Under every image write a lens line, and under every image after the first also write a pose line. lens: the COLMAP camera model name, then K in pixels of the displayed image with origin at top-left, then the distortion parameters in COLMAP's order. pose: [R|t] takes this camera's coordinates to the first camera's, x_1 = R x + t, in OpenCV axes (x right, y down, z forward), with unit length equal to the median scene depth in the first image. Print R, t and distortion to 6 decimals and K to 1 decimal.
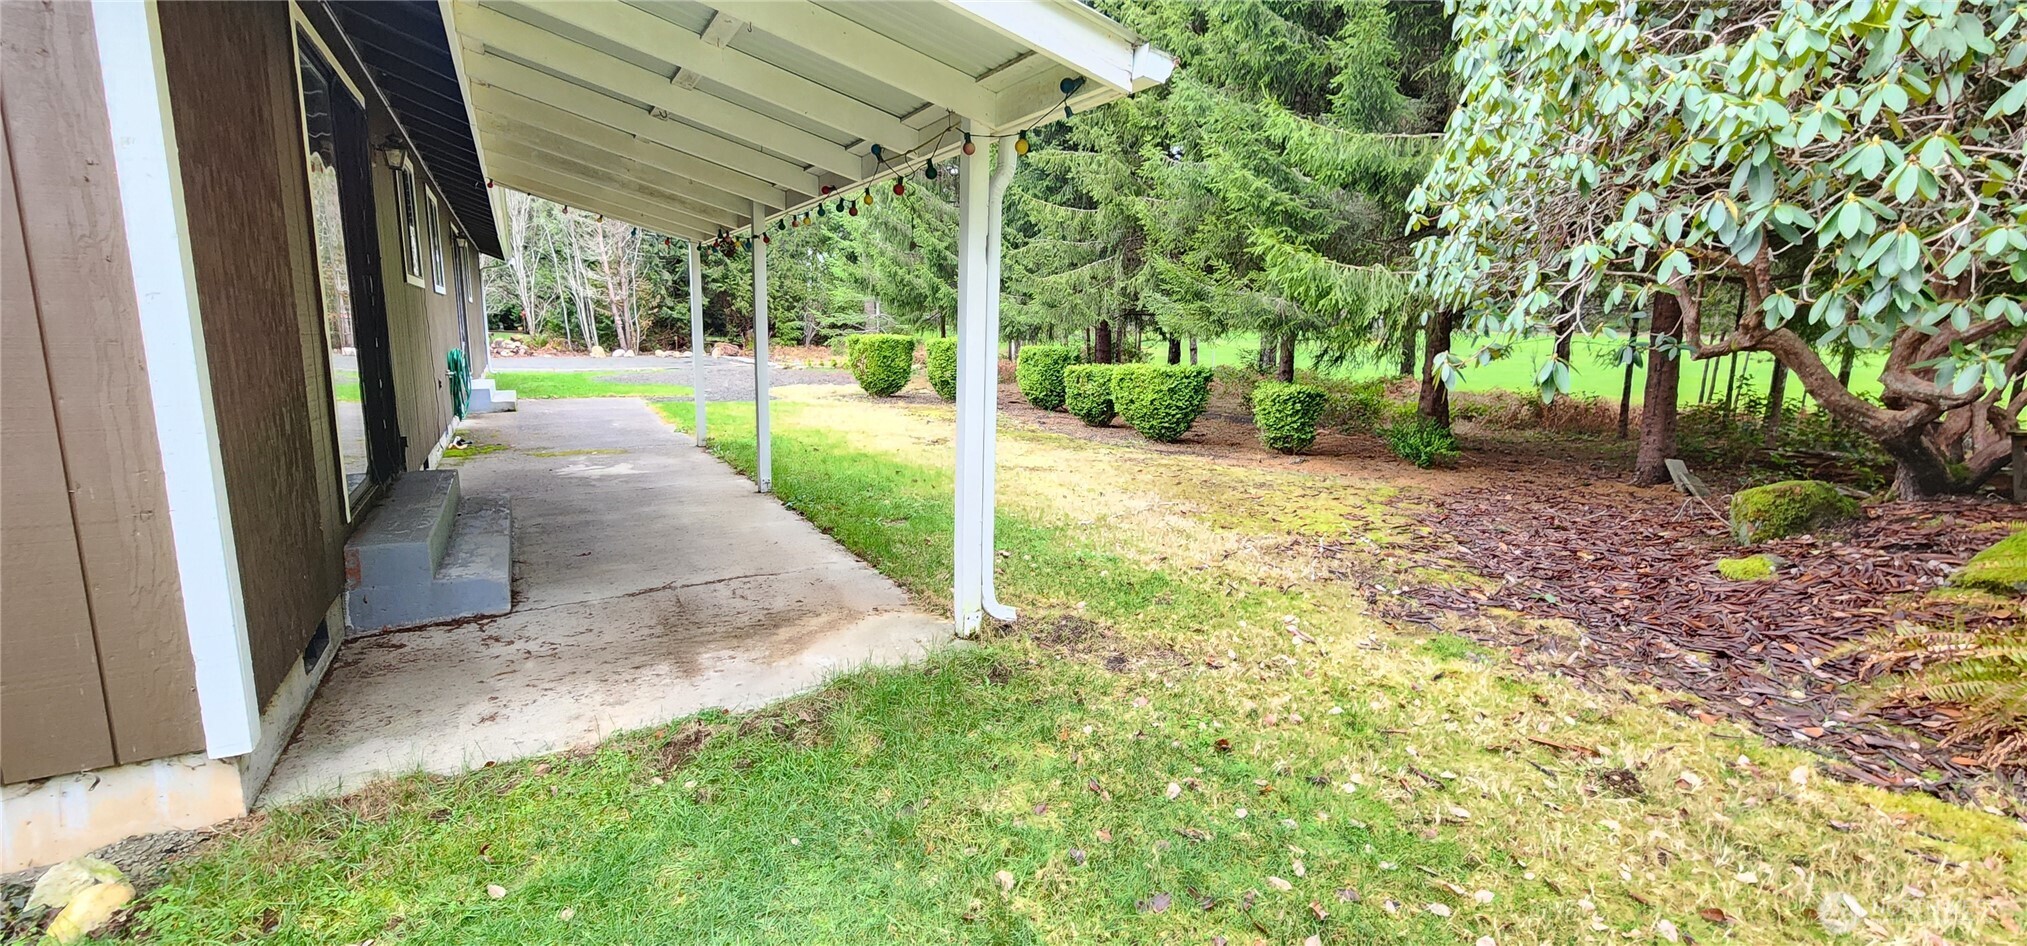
lens RADIAL K [[844.4, 0, 1013.5], [0, 844.4, 473.0], [0, 0, 1]] dist [-0.001035, -0.000074]
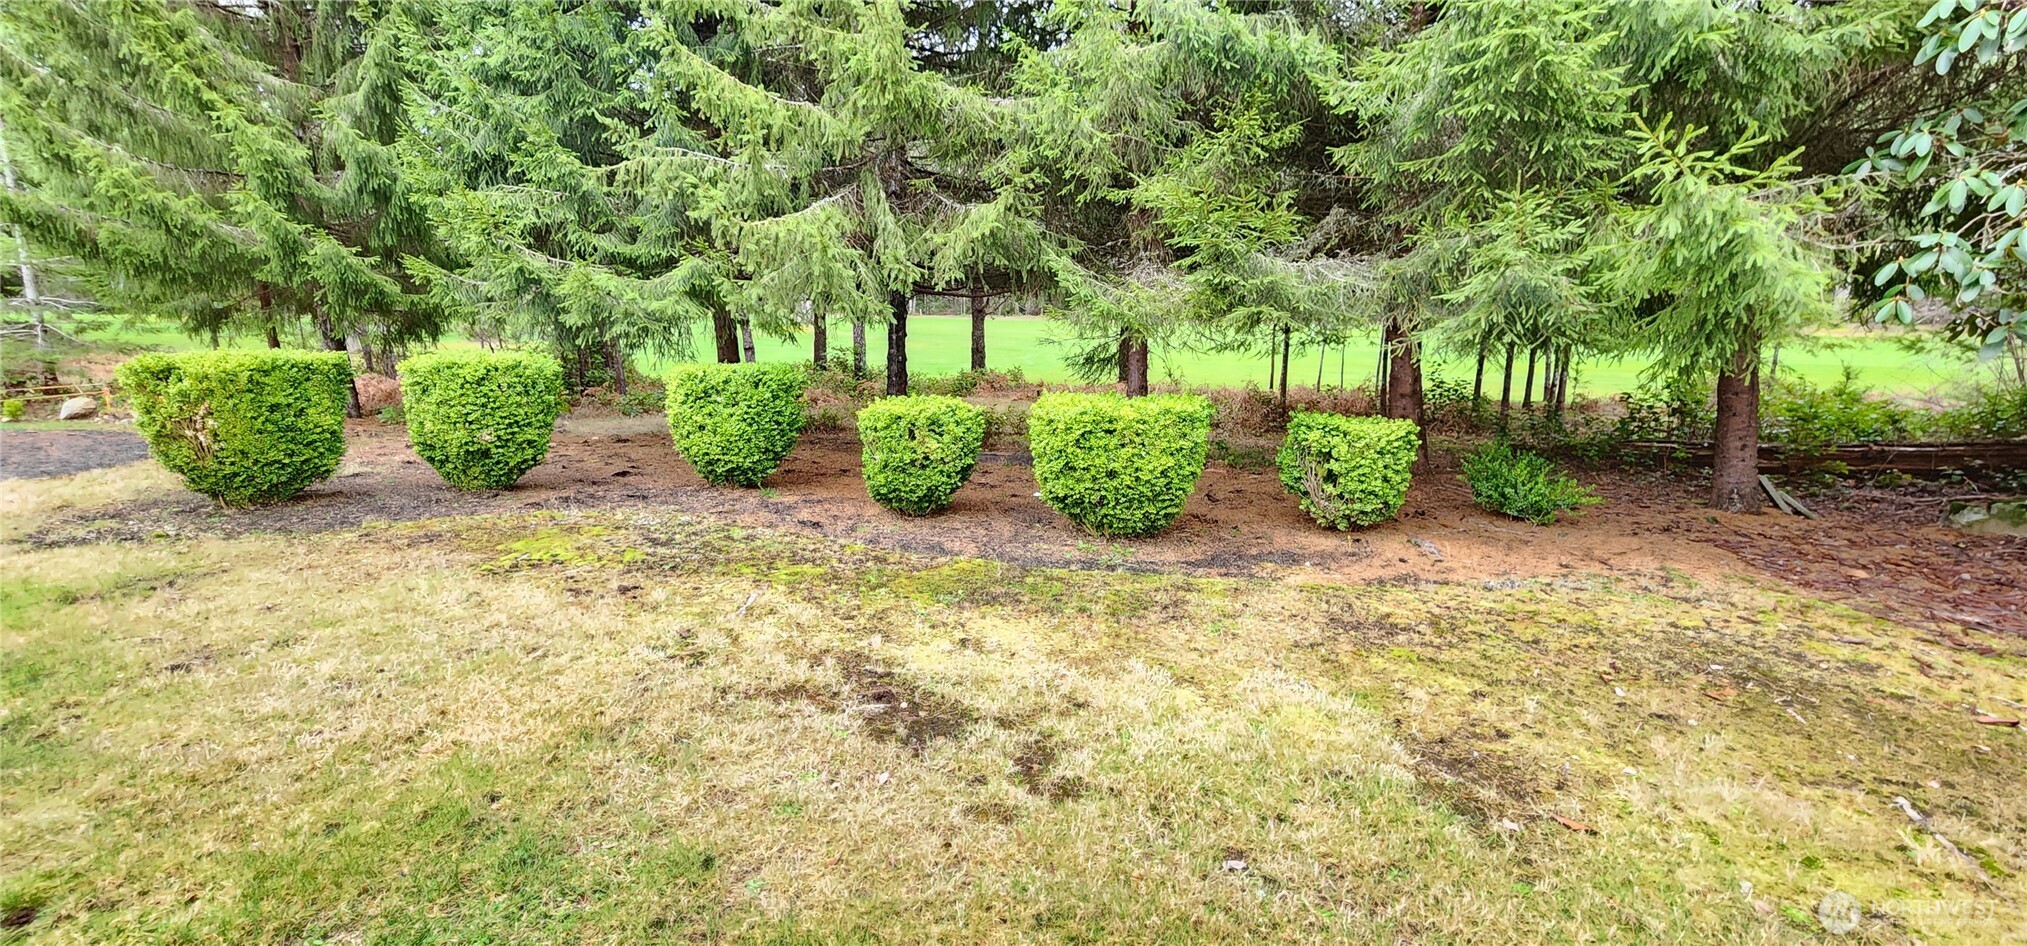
lens RADIAL K [[844.4, 0, 1013.5], [0, 844.4, 473.0], [0, 0, 1]] dist [-0.001035, -0.000074]
pose [[0.721056, -0.137286, 0.679140, -0.169954], [0.125729, 0.989827, 0.066601, -0.087187], [-0.681374, 0.037364, 0.730981, 0.462186]]
